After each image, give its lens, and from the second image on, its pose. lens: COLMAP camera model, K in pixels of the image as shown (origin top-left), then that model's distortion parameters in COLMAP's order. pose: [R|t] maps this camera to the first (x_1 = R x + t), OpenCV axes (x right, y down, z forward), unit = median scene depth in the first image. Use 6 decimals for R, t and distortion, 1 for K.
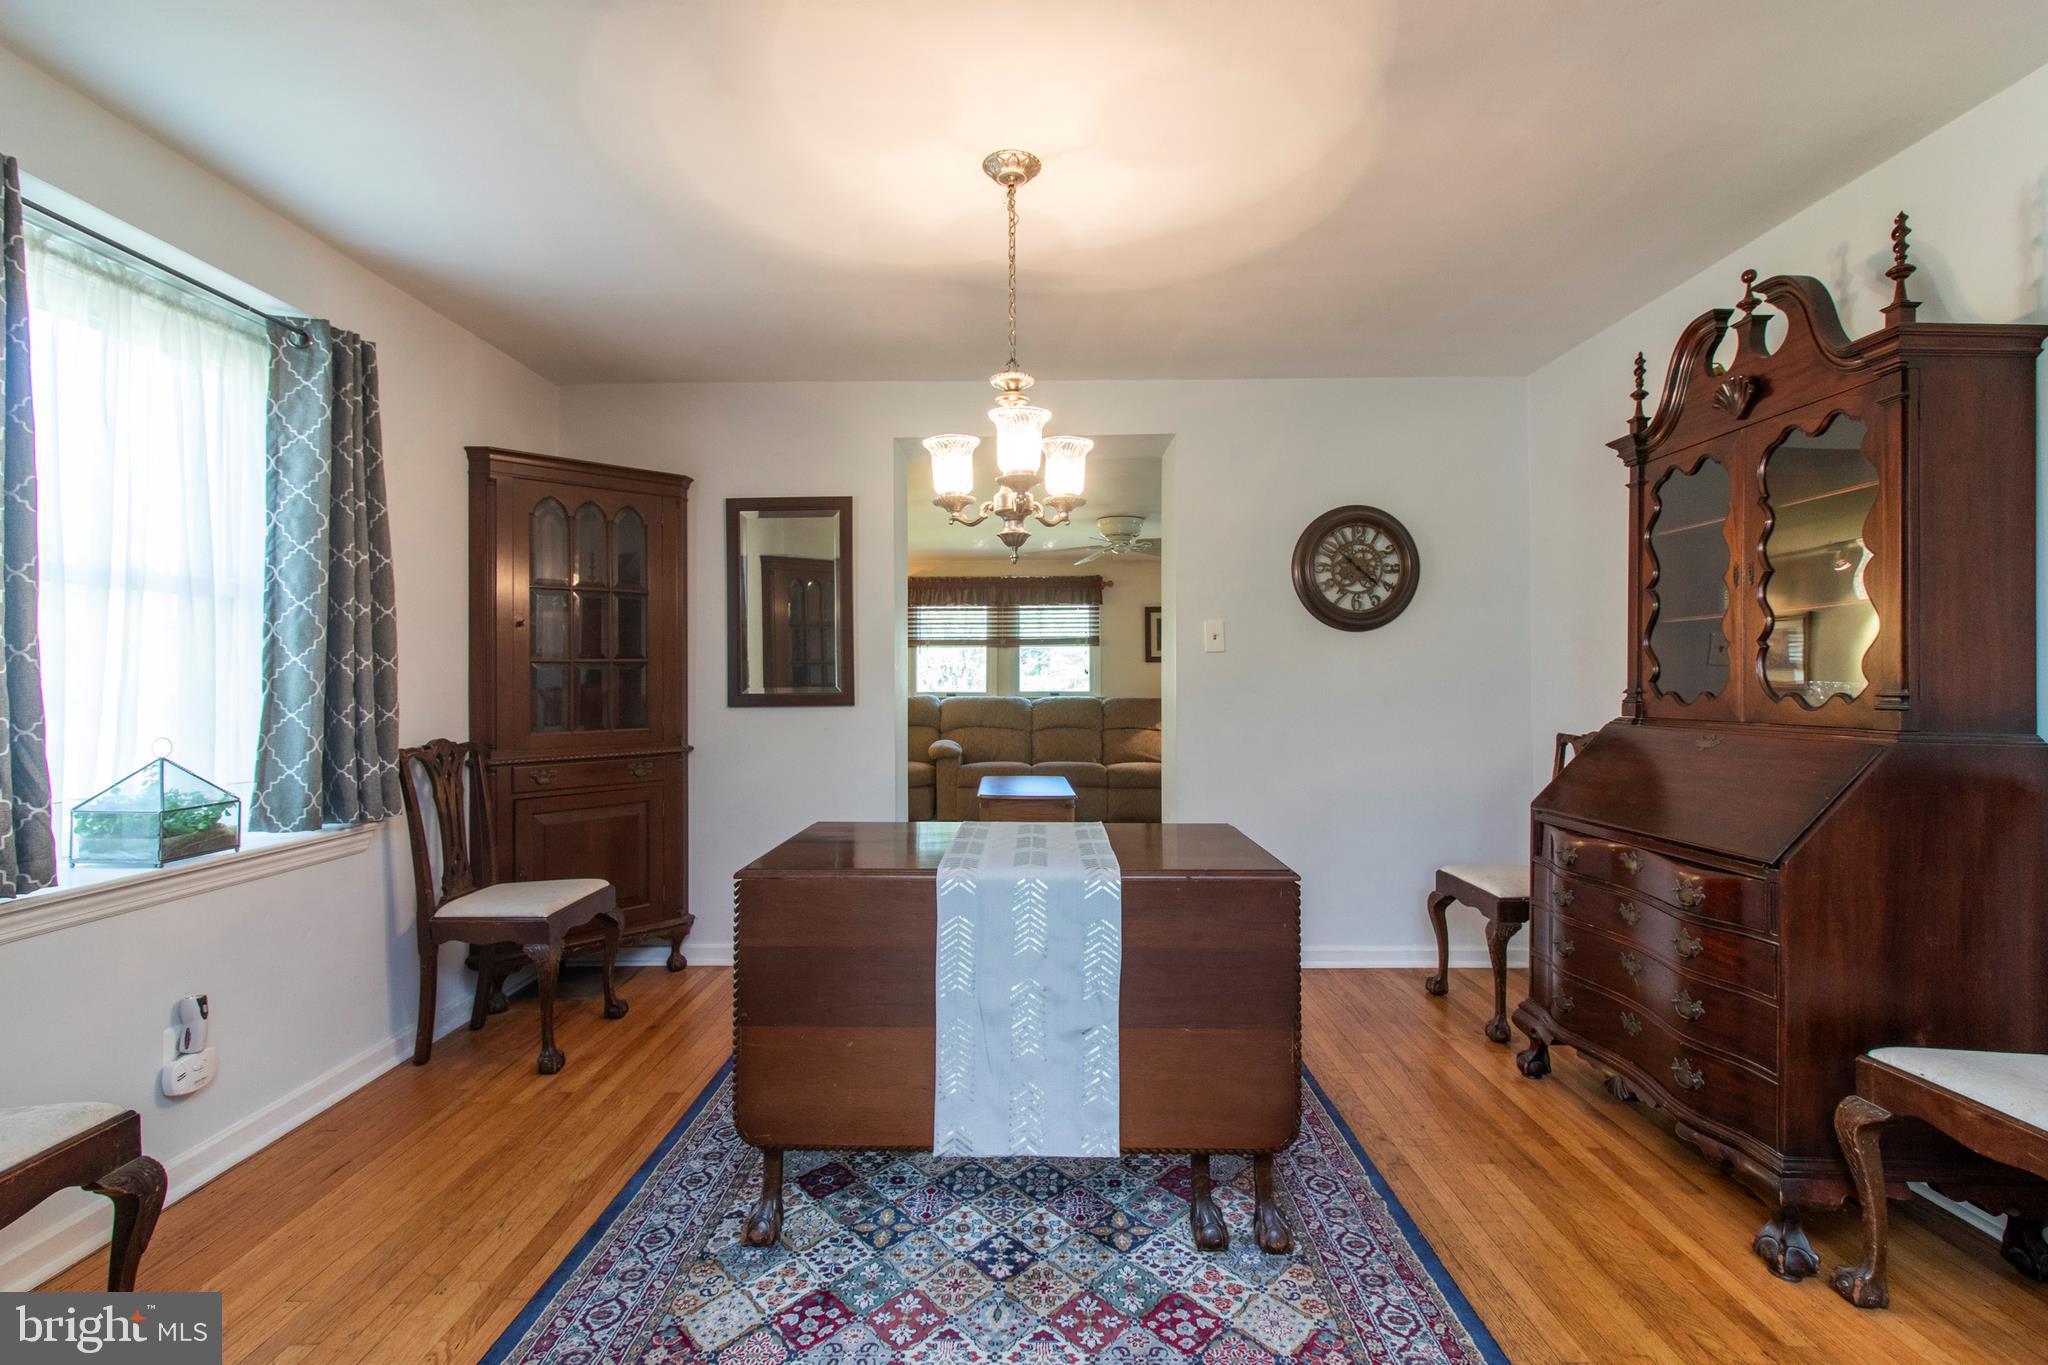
lens RADIAL K [[950.4, 0, 1030.8], [0, 950.4, 675.6], [0, 0, 1]] dist [0.007436, -0.001520]
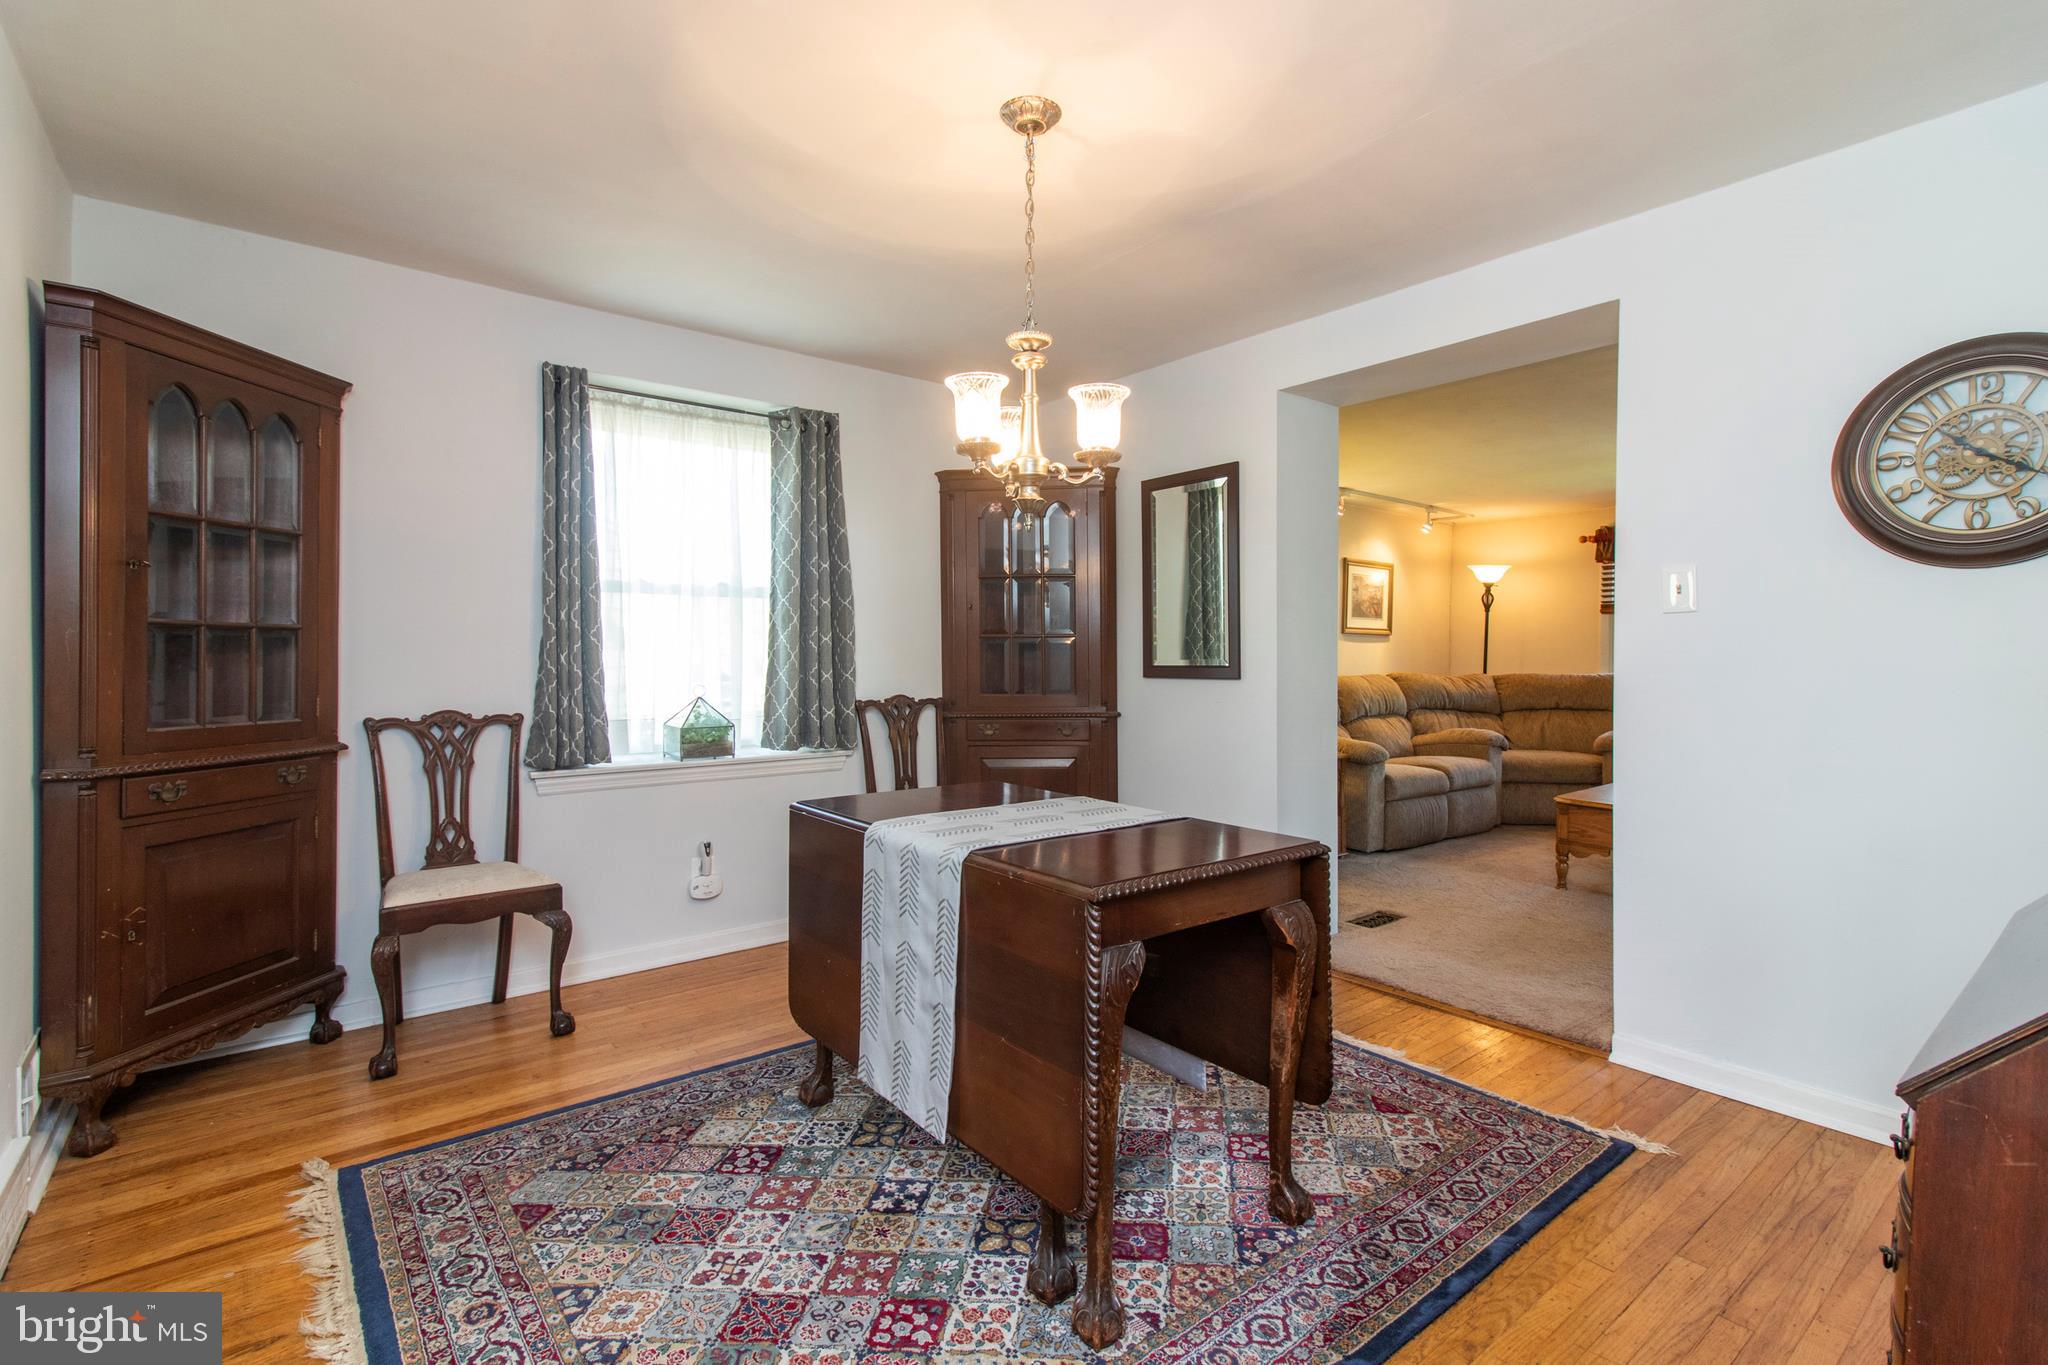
lens RADIAL K [[950.4, 0, 1020.7], [0, 950.4, 679.8], [0, 0, 1]] dist [0.007436, -0.001520]
pose [[0.635628, 0.026702, -0.771534, 0.641474], [-0.000583, 0.999418, 0.034108, -0.000635], [0.771995, -0.021230, 0.635274, 0.331212]]
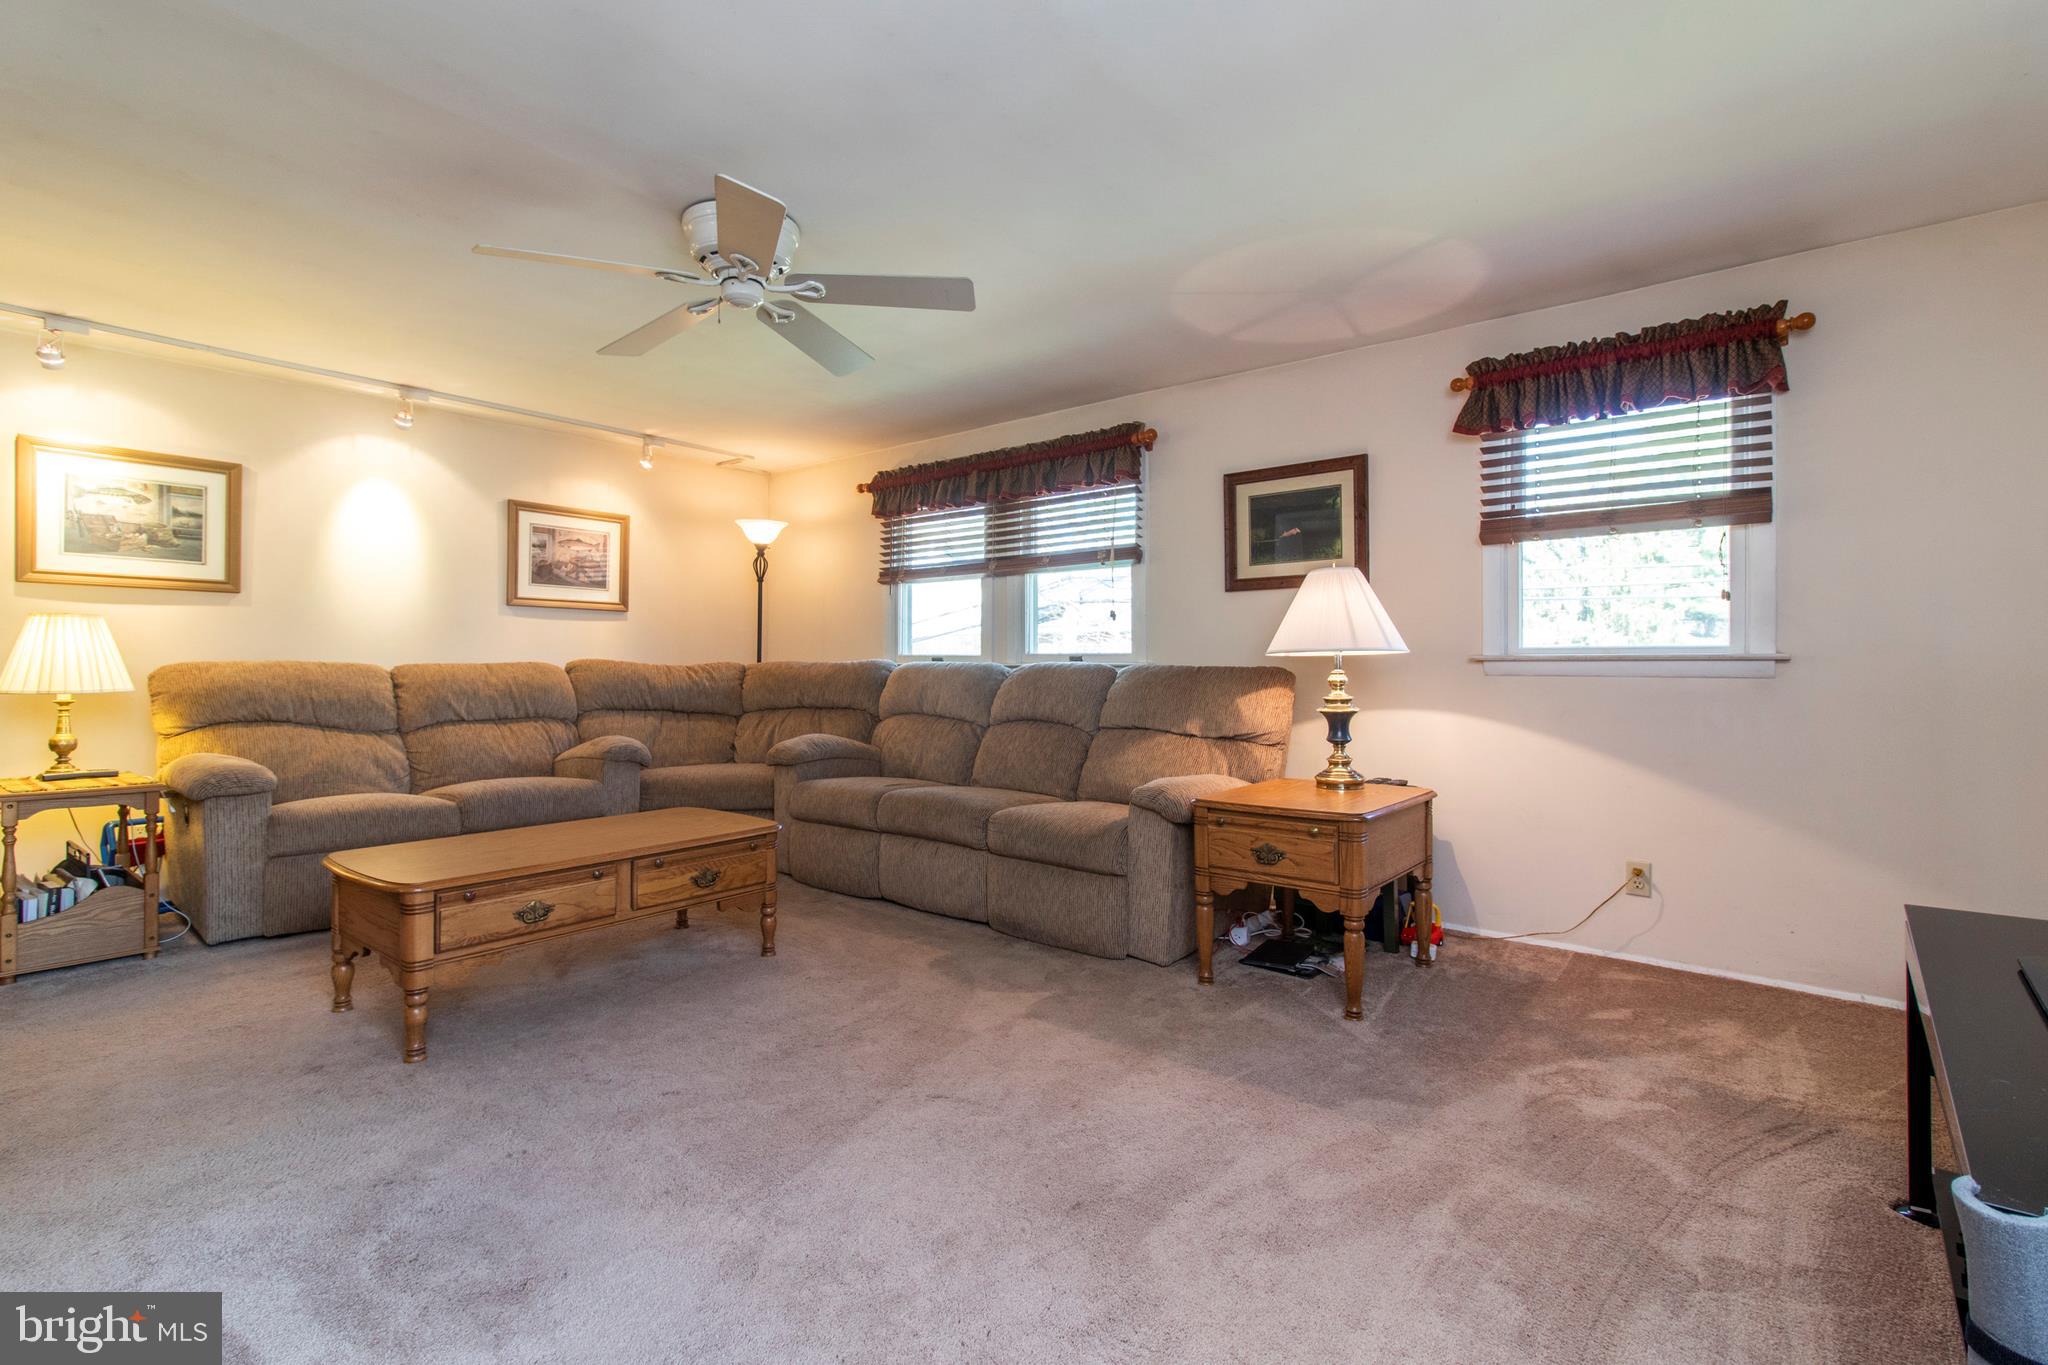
lens RADIAL K [[950.4, 0, 1025.8], [0, 950.4, 669.5], [0, 0, 1]] dist [0.007436, -0.001520]
pose [[0.775117, 0.007629, -0.631772, 1.167962], [0.000578, 0.999918, 0.012784, 0.064822], [0.631817, -0.010275, 0.775049, 1.950840]]
